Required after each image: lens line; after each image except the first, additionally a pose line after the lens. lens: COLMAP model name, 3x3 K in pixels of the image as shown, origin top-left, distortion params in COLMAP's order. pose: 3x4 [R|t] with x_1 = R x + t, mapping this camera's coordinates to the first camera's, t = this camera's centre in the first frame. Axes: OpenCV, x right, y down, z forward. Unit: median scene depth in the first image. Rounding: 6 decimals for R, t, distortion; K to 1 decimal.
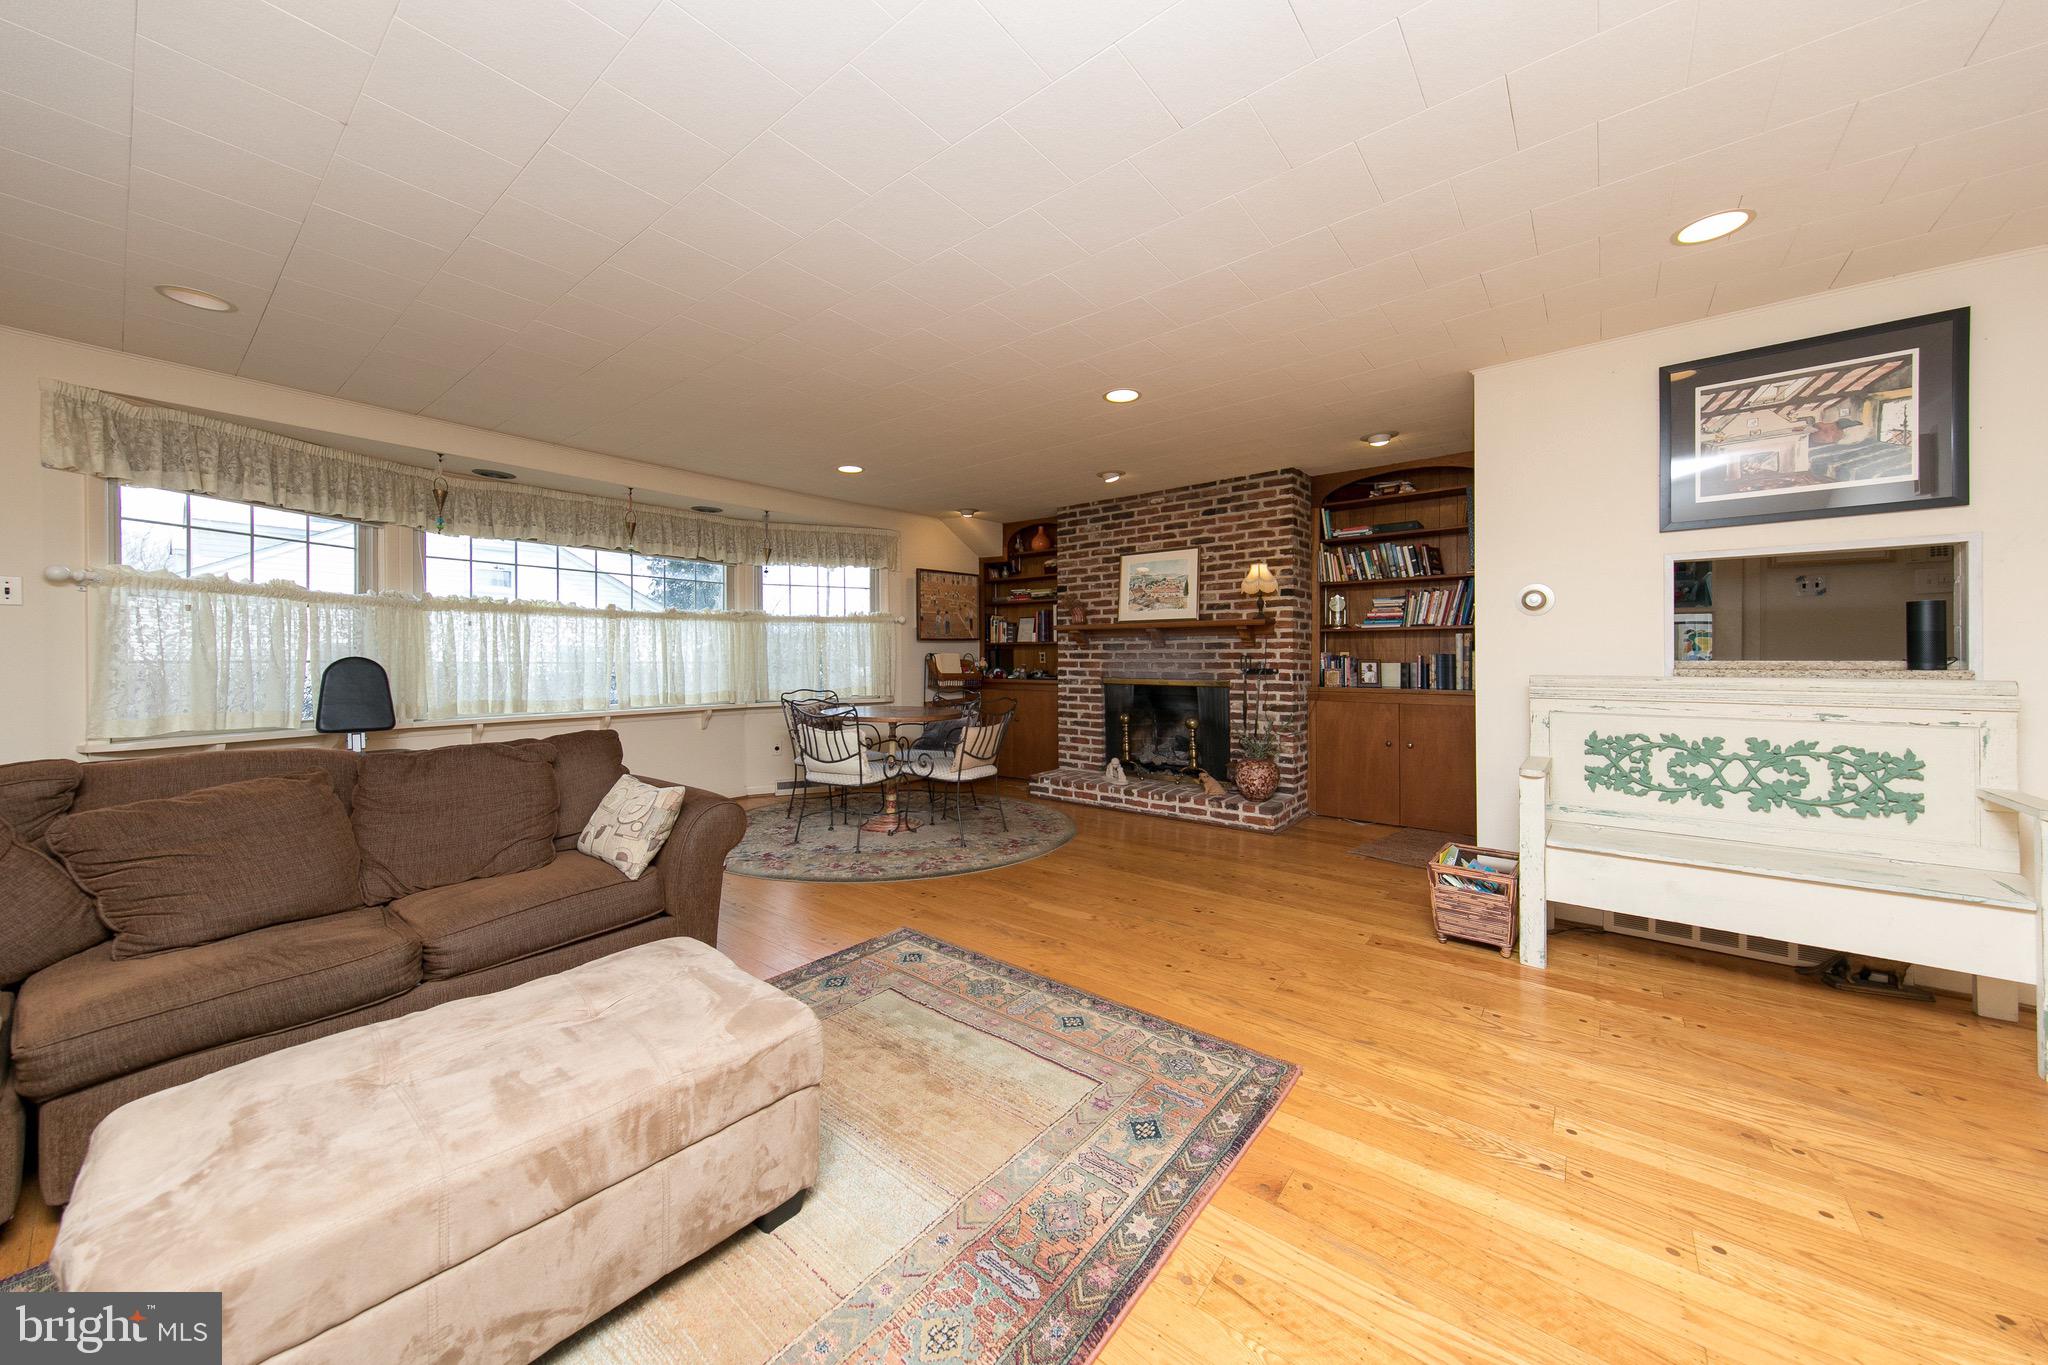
lens RADIAL K [[757.6, 0, 1029.8], [0, 757.6, 667.9], [0, 0, 1]] dist [0.008368, -0.000039]
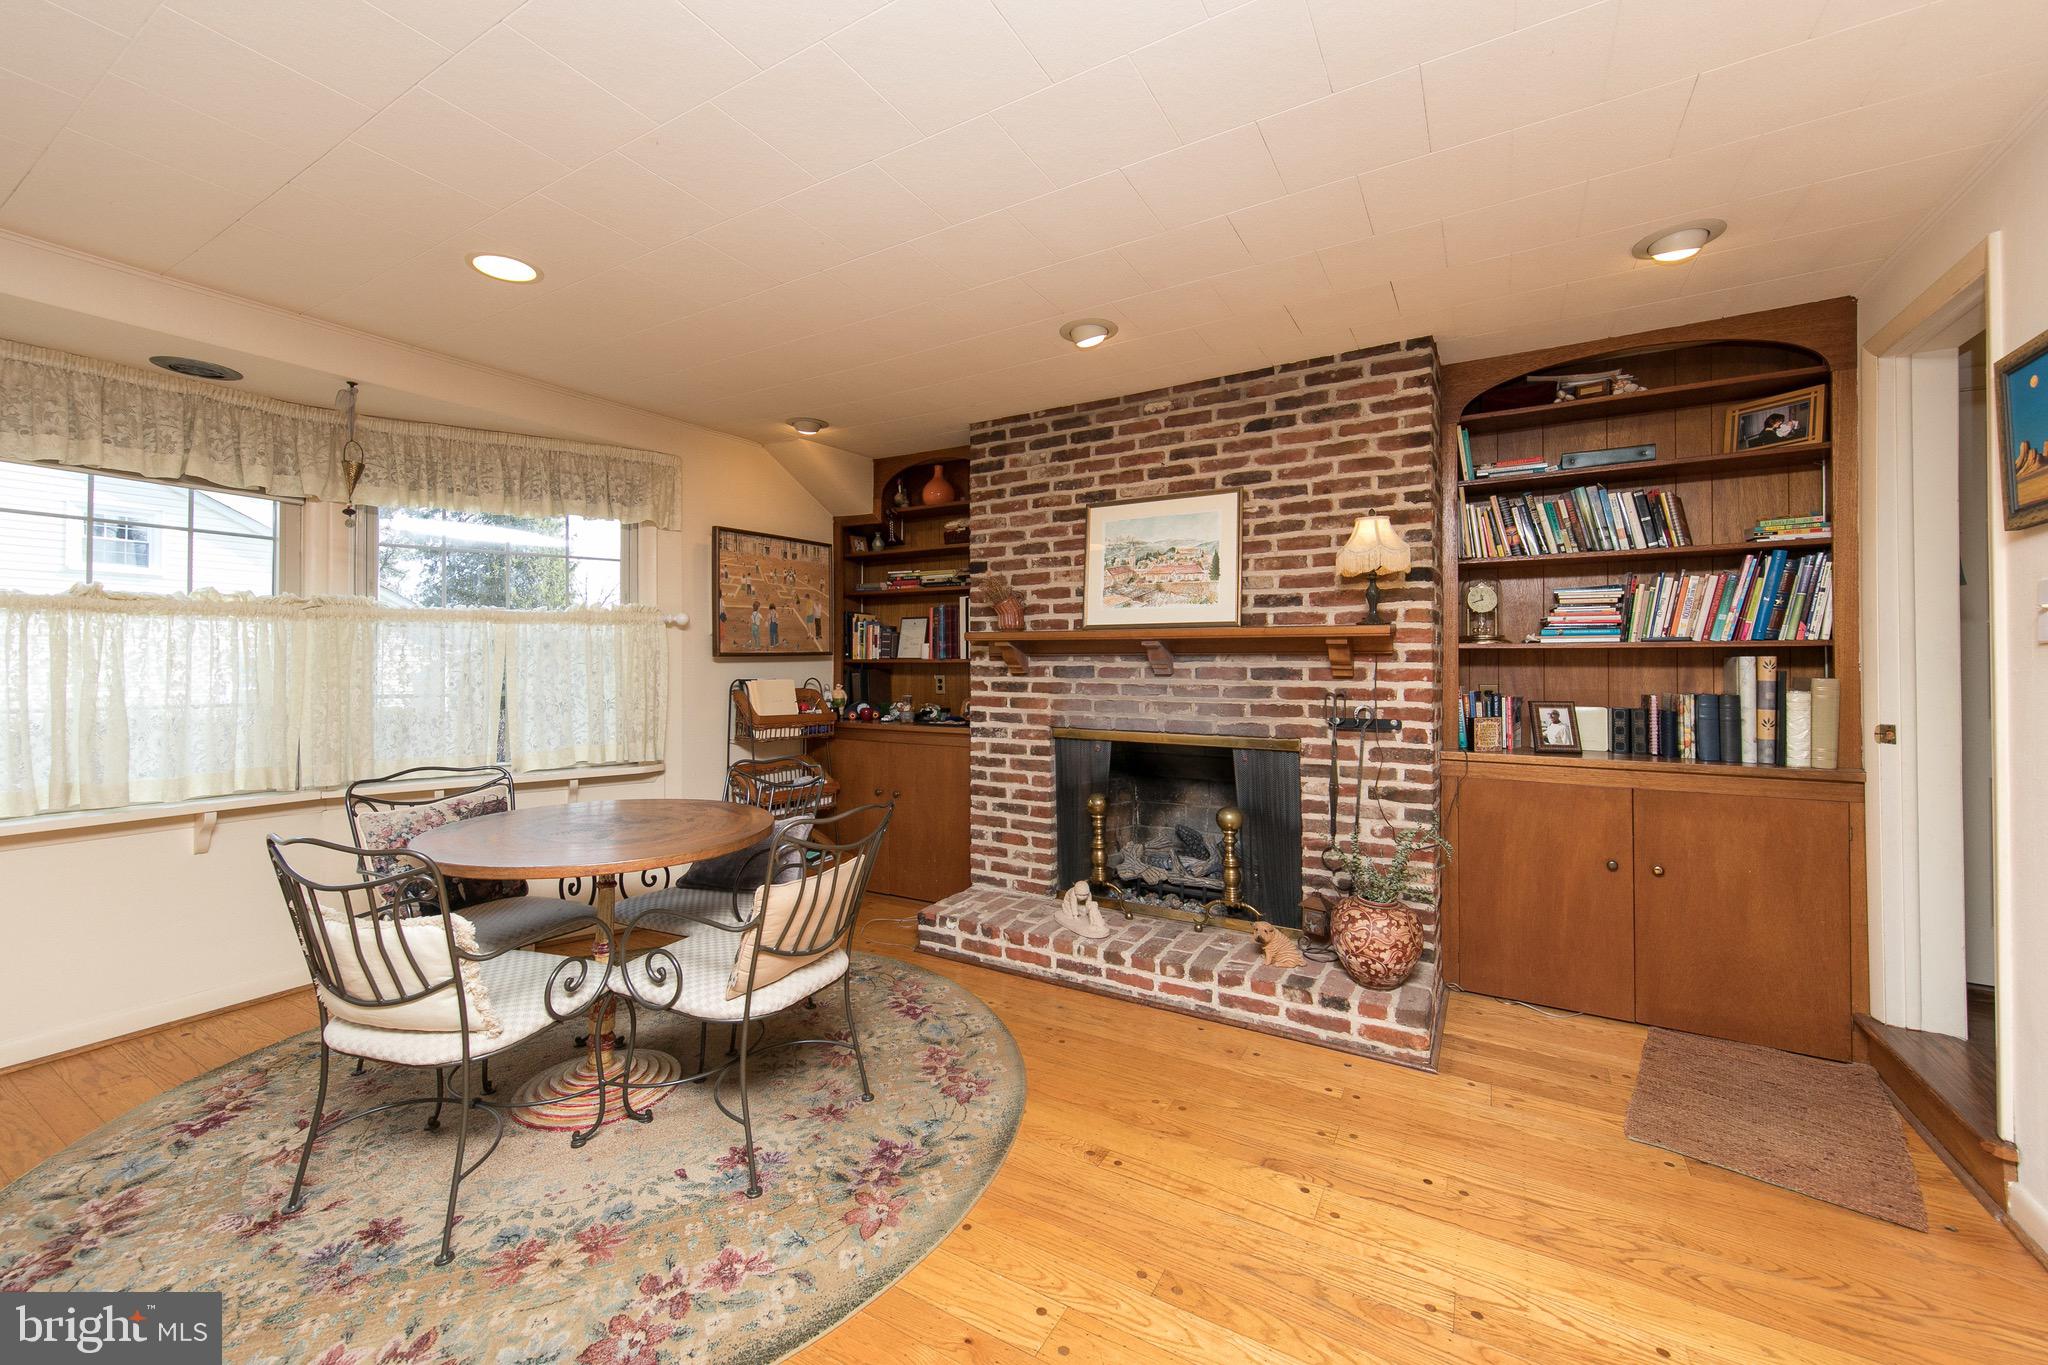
lens RADIAL K [[772.3, 0, 1026.7], [0, 772.3, 656.4], [0, 0, 1]] dist [0.008706, -0.000792]
pose [[0.989199, 0.004166, 0.146518, -0.006464], [-0.001231, 0.999797, -0.020115, -0.029644], [-0.146572, 0.019717, 0.989003, 0.476923]]
